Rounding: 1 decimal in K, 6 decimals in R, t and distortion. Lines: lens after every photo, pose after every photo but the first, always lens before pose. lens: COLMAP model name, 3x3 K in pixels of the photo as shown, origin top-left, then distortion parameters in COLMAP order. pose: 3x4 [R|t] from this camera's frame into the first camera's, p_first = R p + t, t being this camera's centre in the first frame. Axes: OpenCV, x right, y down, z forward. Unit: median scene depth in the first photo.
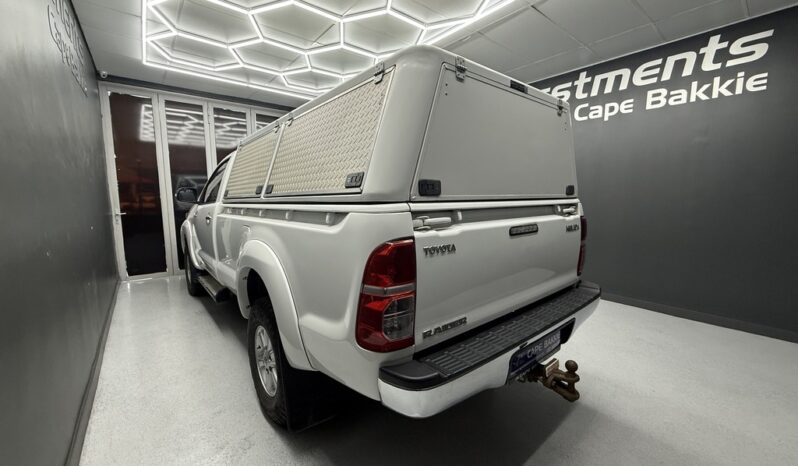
lens RADIAL K [[317.7, 0, 399.0], [0, 317.7, 233.0], [0, 0, 1]] dist [-0.001058, -0.000002]
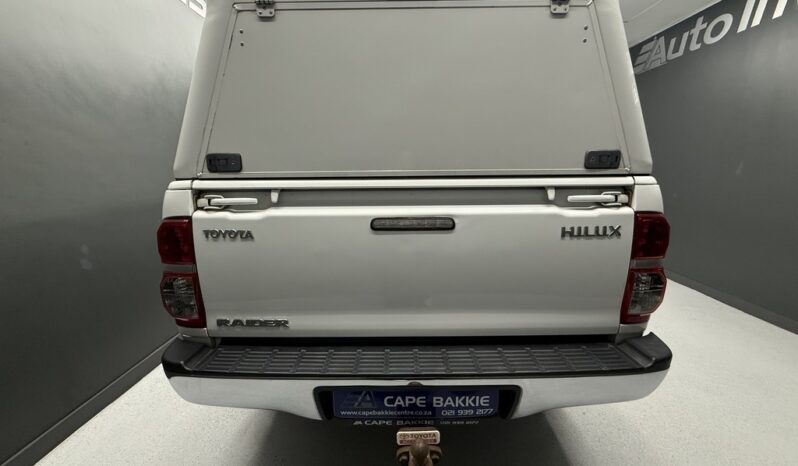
lens RADIAL K [[317.7, 0, 399.0], [0, 317.7, 233.0], [0, 0, 1]] dist [-0.001058, -0.000002]
pose [[0.764270, 0.127118, -0.632244, 1.007831], [-0.070248, 0.990957, 0.114323, -0.082351], [0.641059, -0.042960, 0.766289, 0.609368]]
